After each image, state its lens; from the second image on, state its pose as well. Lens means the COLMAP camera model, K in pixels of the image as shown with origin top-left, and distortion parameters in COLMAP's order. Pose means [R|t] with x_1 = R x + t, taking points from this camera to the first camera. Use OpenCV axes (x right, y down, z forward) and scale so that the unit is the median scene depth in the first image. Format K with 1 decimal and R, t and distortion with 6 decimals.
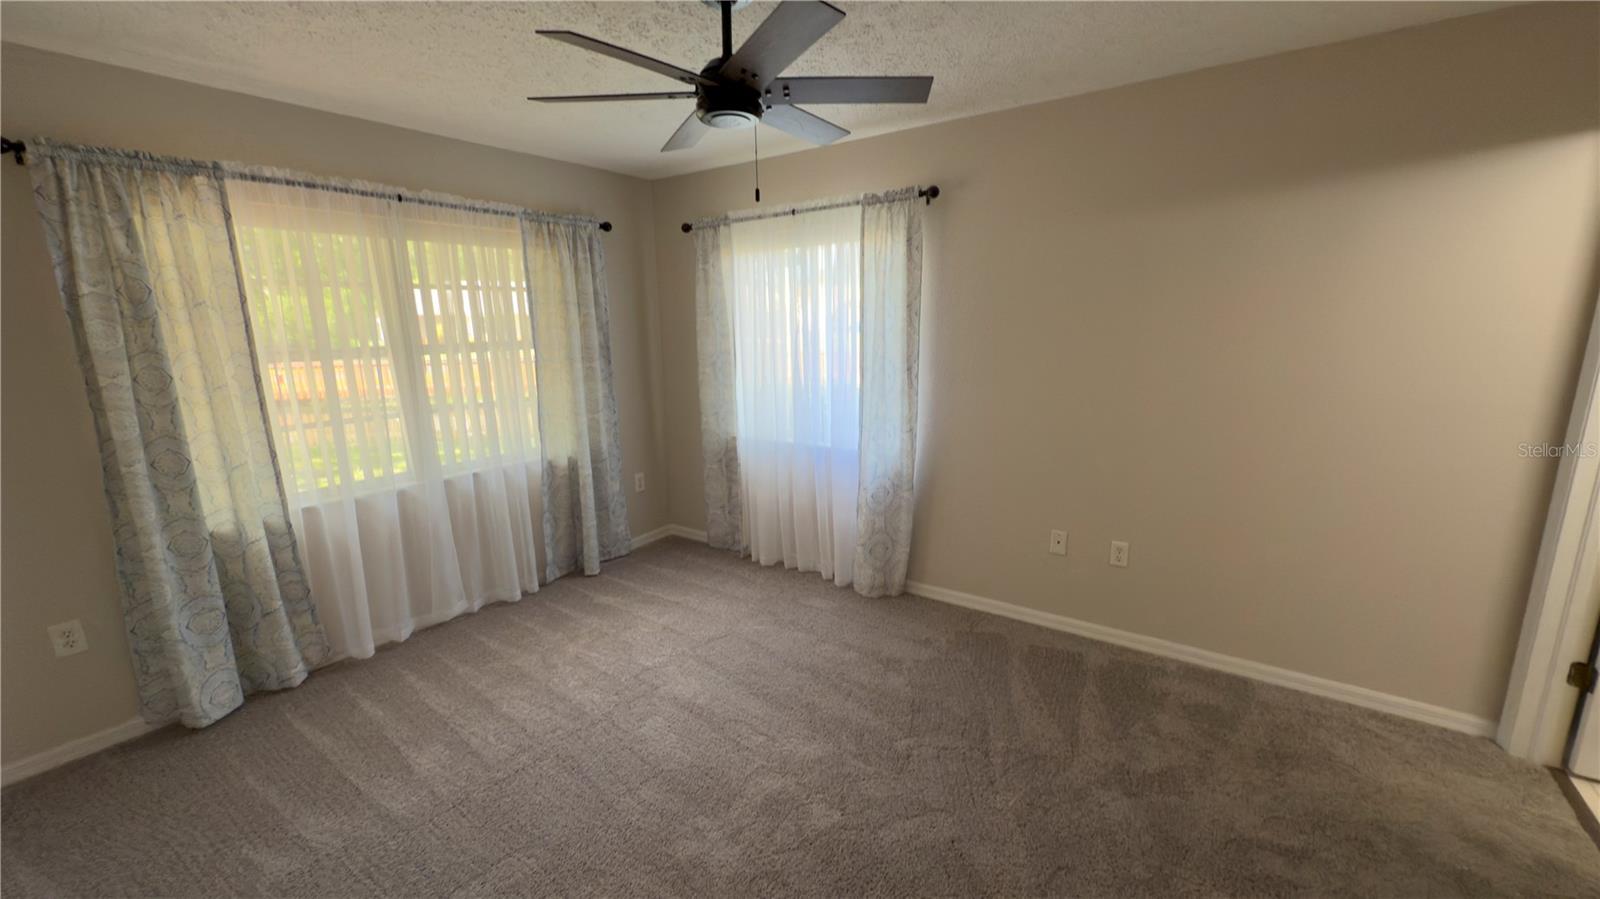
lens RADIAL K [[636.9, 0, 798.4], [0, 636.9, 455.2], [0, 0, 1]] dist [-0.004237, 0.001886]
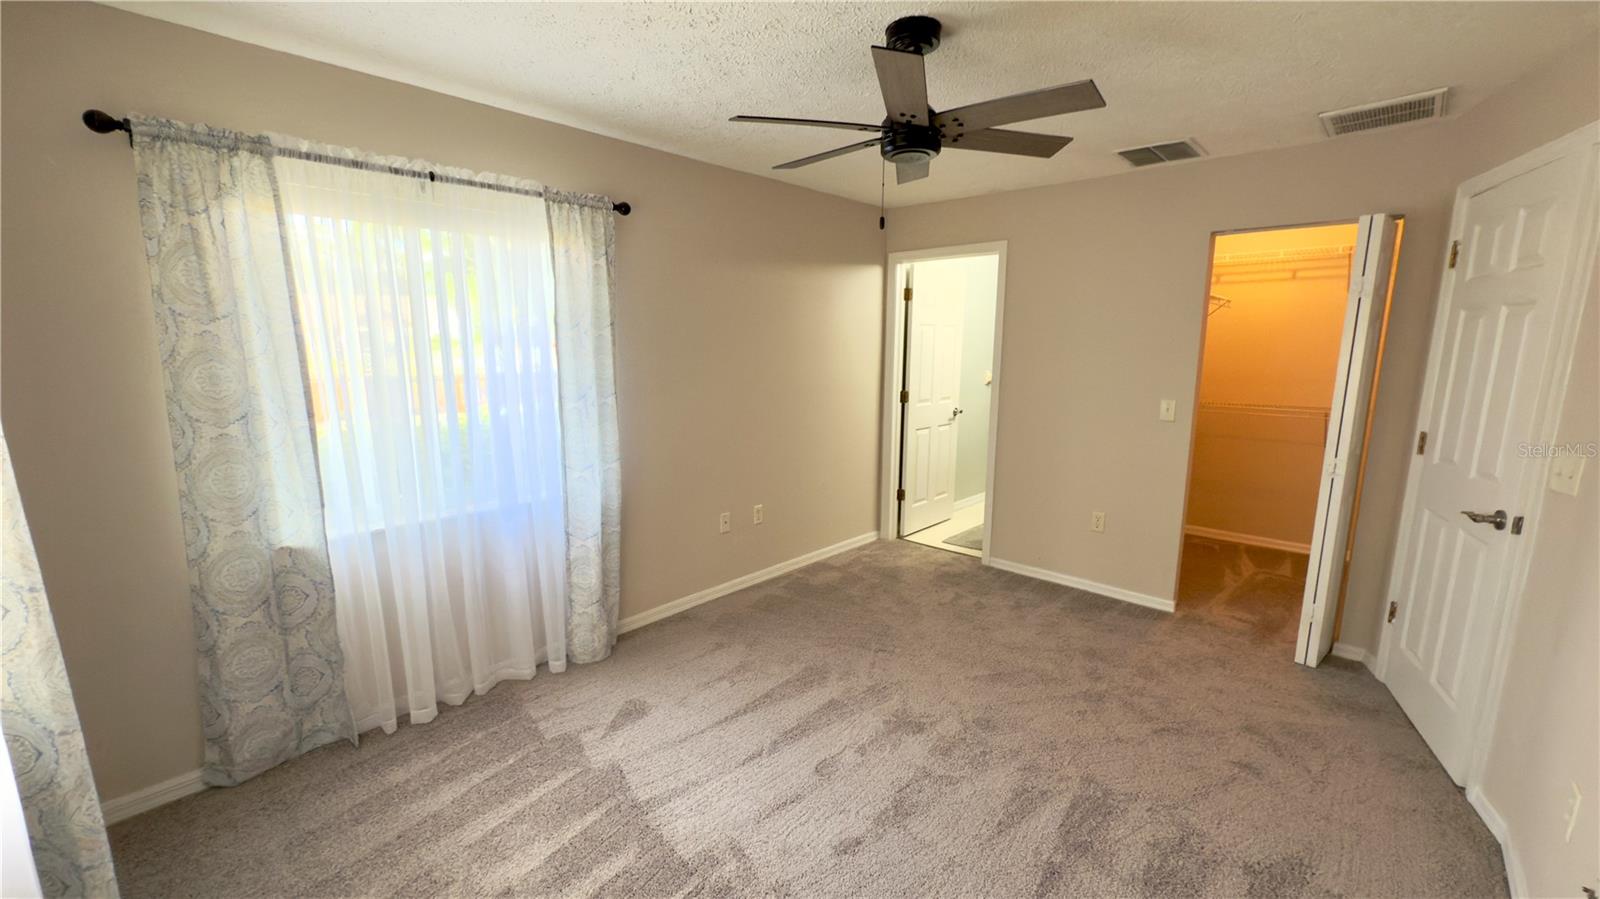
lens RADIAL K [[636.9, 0, 798.9], [0, 636.9, 454.1], [0, 0, 1]] dist [-0.004237, 0.001886]
pose [[0.131345, -0.155535, 0.979059, -0.716339], [0.198176, 0.971800, 0.127796, -0.113523], [-0.971326, 0.177241, 0.158464, 0.613462]]
